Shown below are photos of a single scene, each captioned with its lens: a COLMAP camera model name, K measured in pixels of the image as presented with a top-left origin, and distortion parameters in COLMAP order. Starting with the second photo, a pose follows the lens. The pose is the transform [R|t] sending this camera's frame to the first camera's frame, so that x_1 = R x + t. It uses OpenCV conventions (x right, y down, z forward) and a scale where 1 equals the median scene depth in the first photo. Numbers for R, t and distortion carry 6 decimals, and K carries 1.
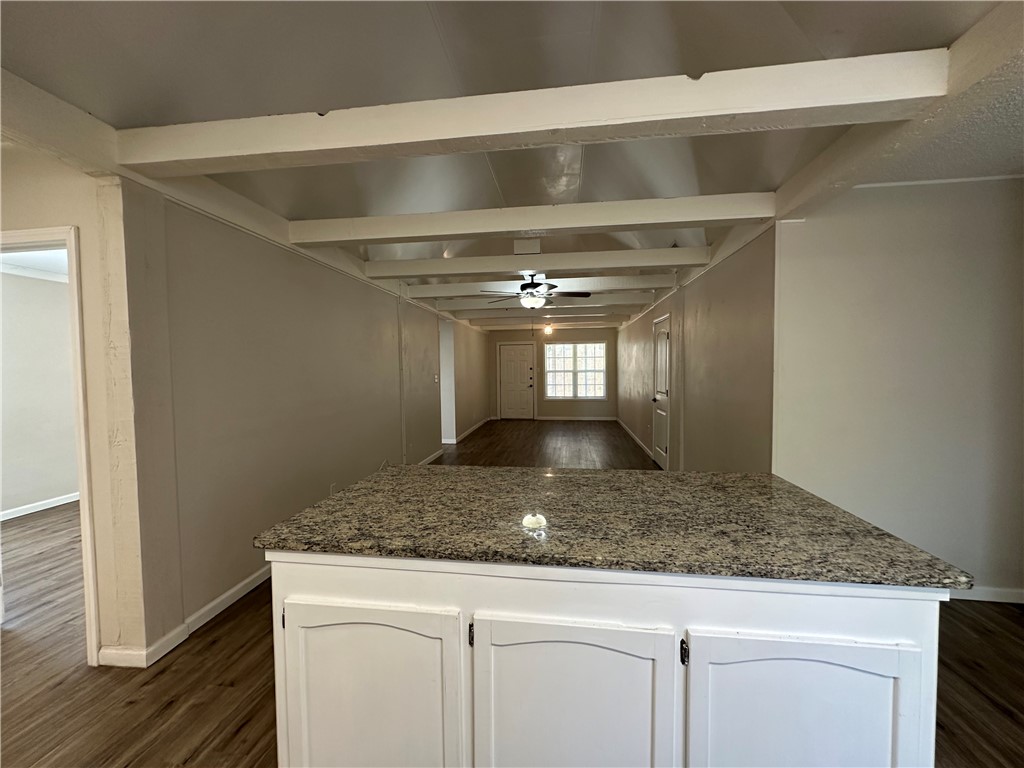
lens RADIAL K [[408.6, 0, 510.9], [0, 408.6, 382.7], [0, 0, 1]] dist [-0.001164, -0.000377]
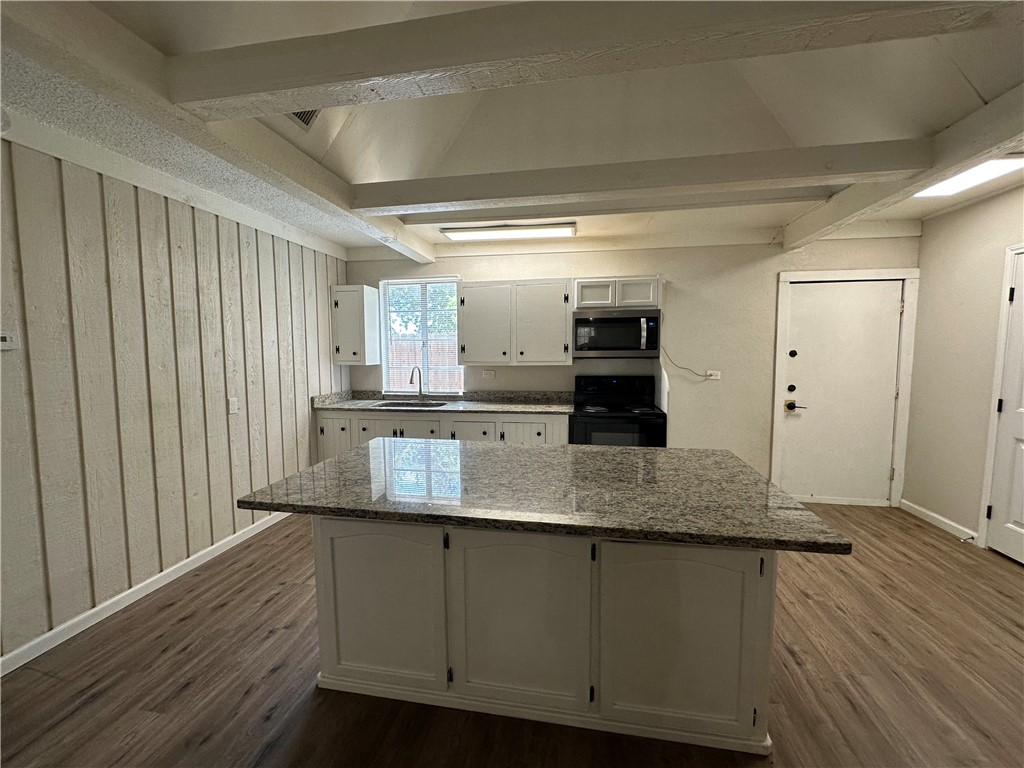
lens RADIAL K [[408.6, 0, 510.6], [0, 408.6, 385.4], [0, 0, 1]] dist [-0.001164, -0.000377]
pose [[-0.999073, 0.012761, 0.041112, 0.145577], [0.017965, 0.991505, 0.128823, -0.089752], [-0.039118, 0.129442, -0.990815, 2.179958]]
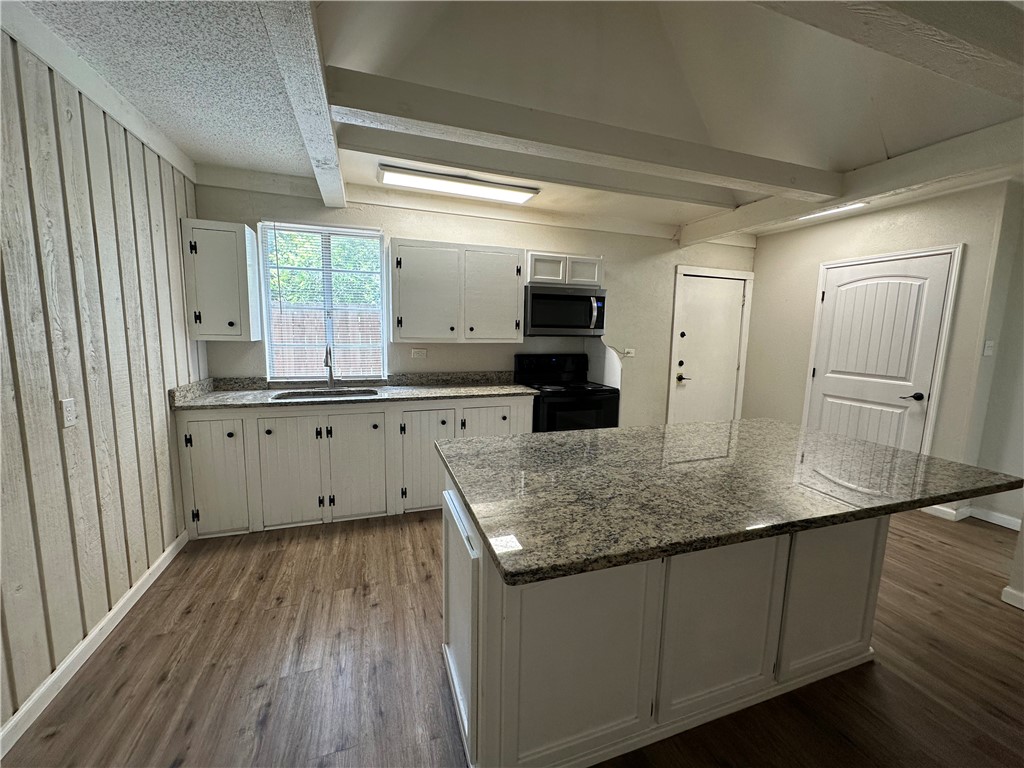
lens RADIAL K [[408.6, 0, 510.9], [0, 408.6, 384.9], [0, 0, 1]] dist [-0.001164, -0.000377]
pose [[-0.891788, 0.054270, -0.449187, 1.053532], [-0.027886, 0.984301, 0.174284, -0.053185], [0.451593, 0.167950, -0.876274, 1.730005]]
